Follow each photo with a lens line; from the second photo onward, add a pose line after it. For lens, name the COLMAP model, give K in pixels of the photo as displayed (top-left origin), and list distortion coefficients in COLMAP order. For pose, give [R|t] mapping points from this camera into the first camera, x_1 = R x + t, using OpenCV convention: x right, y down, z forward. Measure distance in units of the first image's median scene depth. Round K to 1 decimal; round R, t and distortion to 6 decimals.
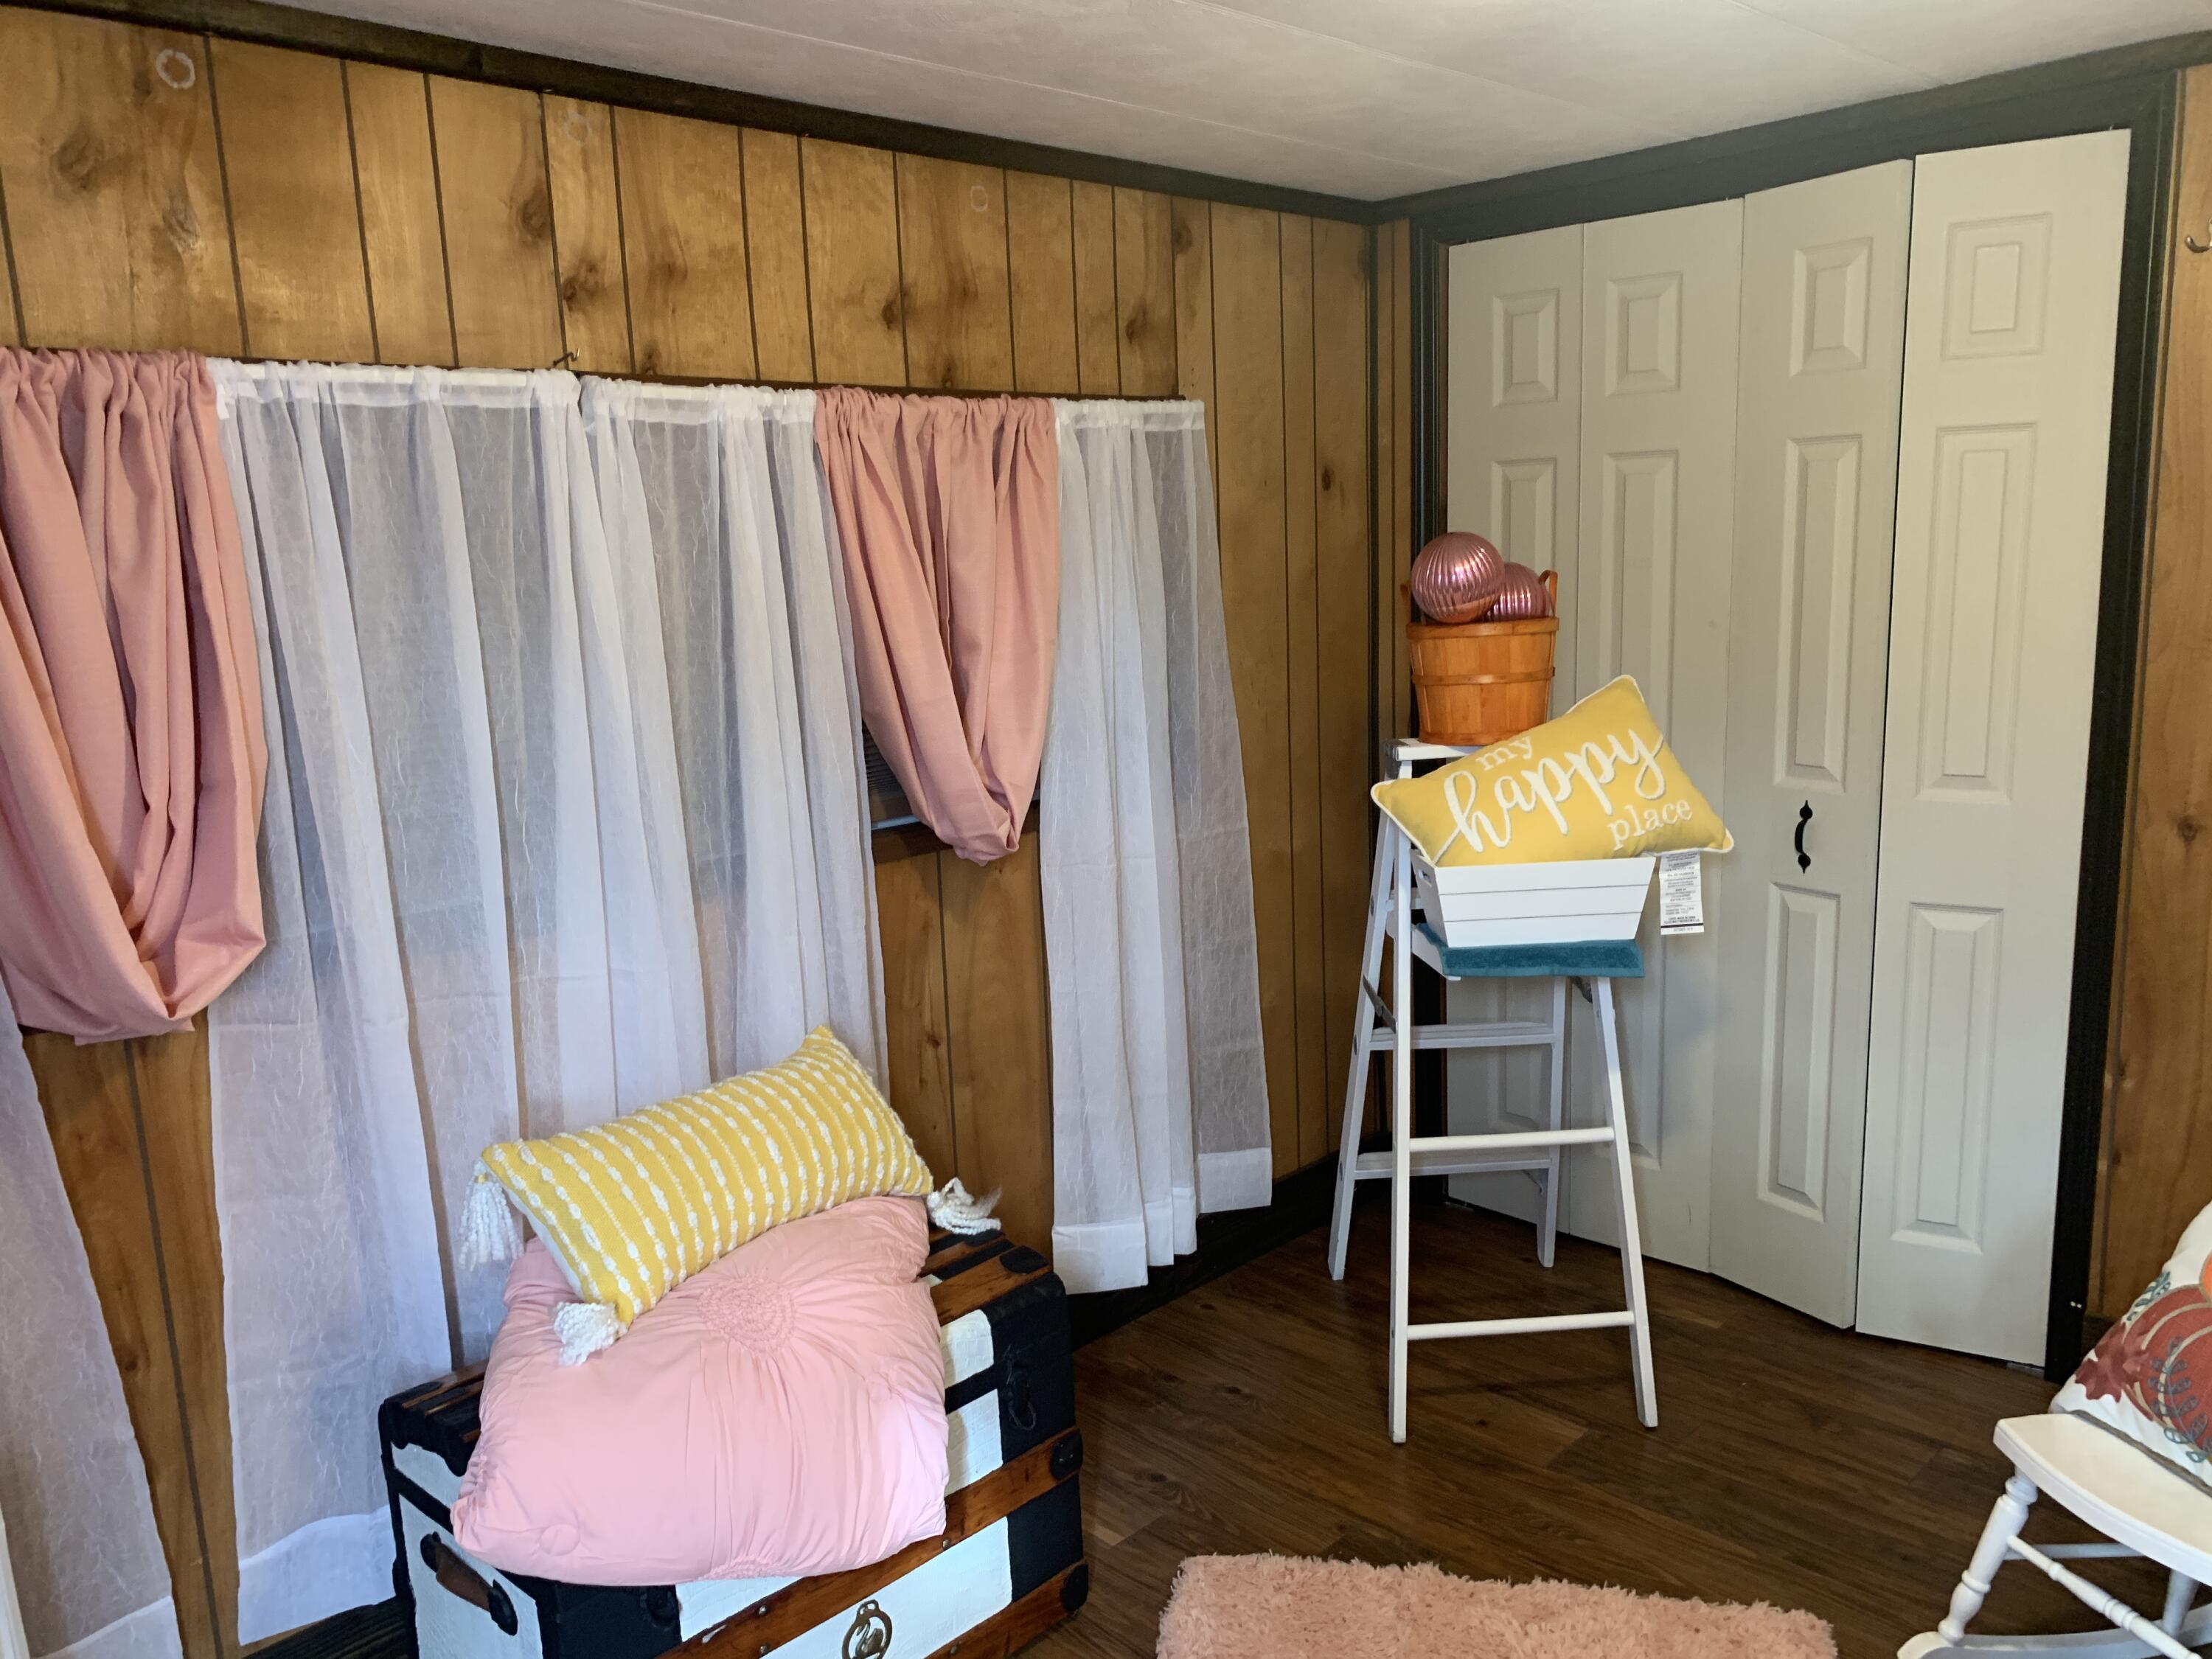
lens RADIAL K [[1709.5, 0, 1106.0], [0, 1709.5, 829.5], [0, 0, 1]] dist [0.067283, -0.062439]
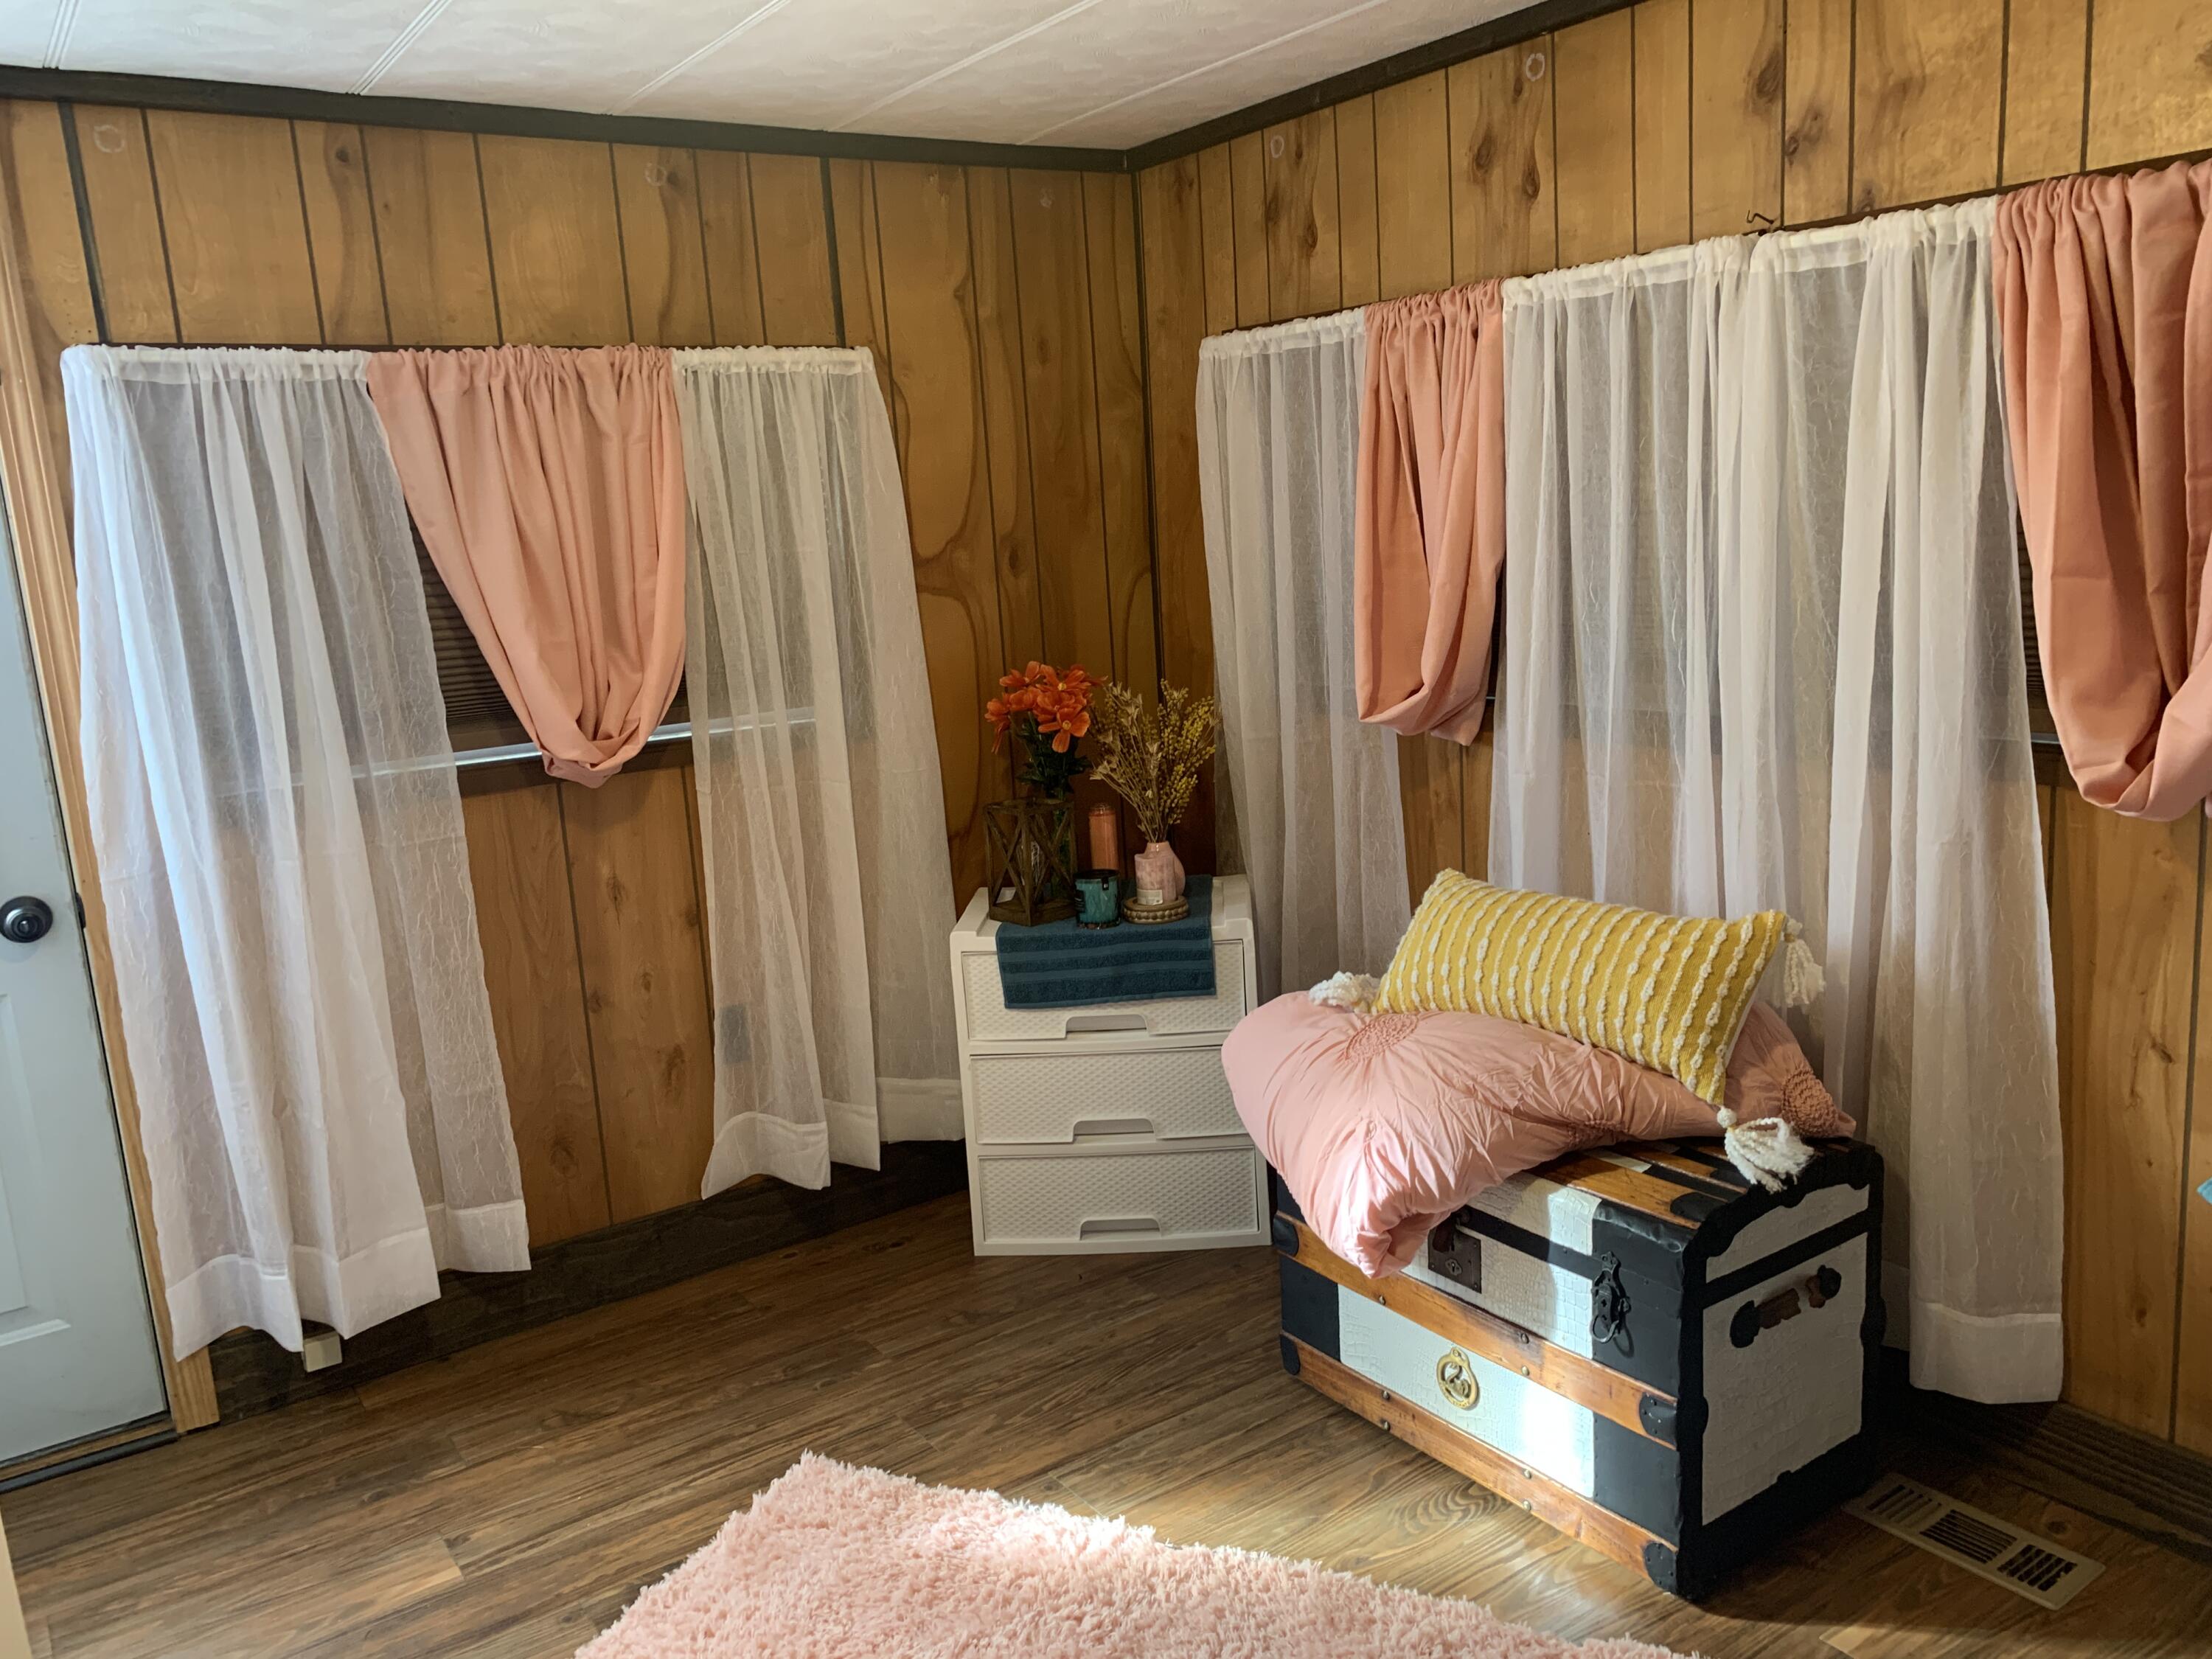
lens RADIAL K [[1709.5, 0, 1106.0], [0, 1709.5, 829.5], [0, 0, 1]] dist [0.067283, -0.062439]
pose [[-0.236732, 0.261810, -0.935635, 0.868474], [-0.084606, 0.953795, 0.288299, -0.186092], [0.967884, 0.147410, -0.203644, 0.875878]]
